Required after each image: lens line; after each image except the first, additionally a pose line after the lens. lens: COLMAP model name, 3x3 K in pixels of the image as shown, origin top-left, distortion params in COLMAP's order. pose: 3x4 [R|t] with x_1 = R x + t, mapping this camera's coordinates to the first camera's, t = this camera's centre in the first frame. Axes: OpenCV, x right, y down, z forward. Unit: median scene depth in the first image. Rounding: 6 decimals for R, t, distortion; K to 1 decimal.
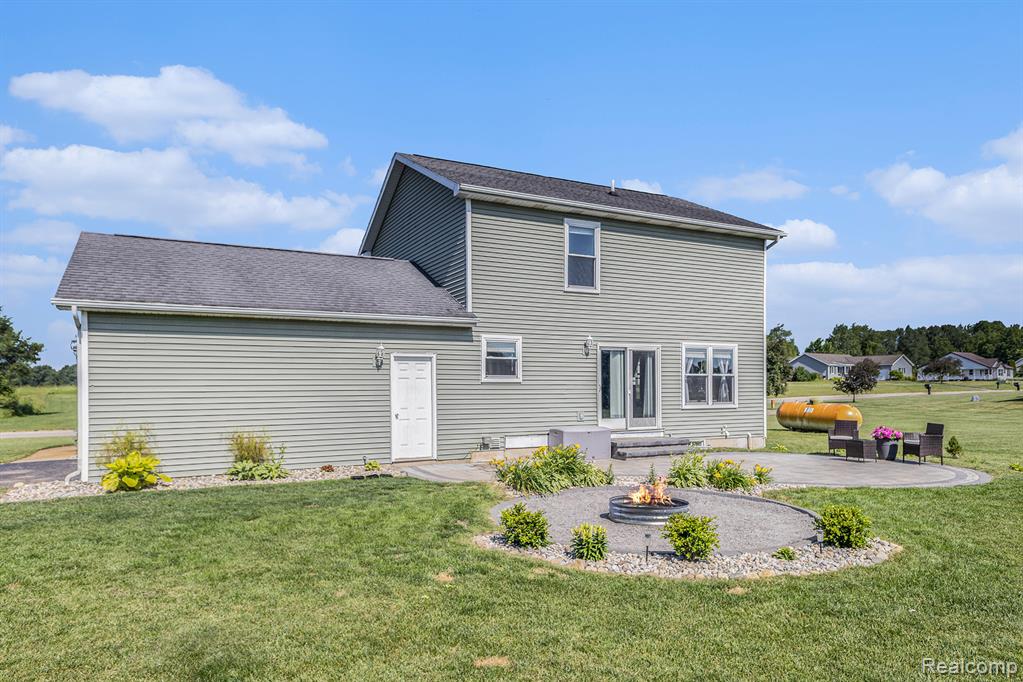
lens RADIAL K [[633.9, 0, 511.5], [0, 633.9, 341.0], [0, 0, 1]] dist [0.033015, 0.000306]
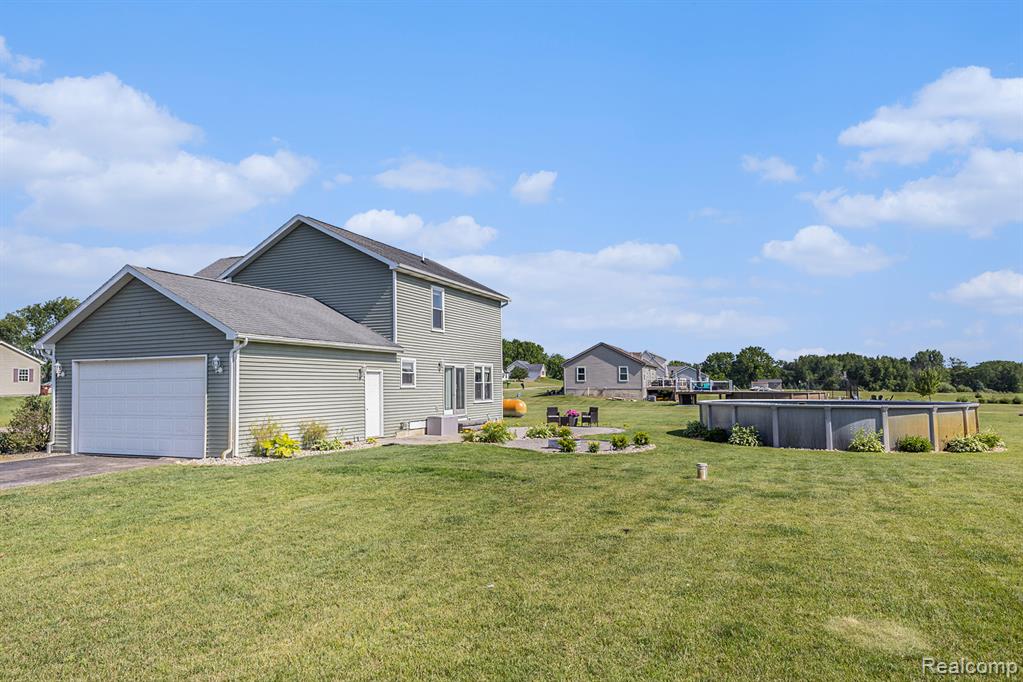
lens RADIAL K [[655.6, 0, 511.5], [0, 655.6, 341.0], [0, 0, 1]] dist [0.000823, -0.000235]
pose [[0.756968, 0.045226, 0.651885, -0.884293], [-0.045982, 0.998816, -0.015900, -0.037839], [-0.651832, -0.017939, 0.758151, -0.409495]]
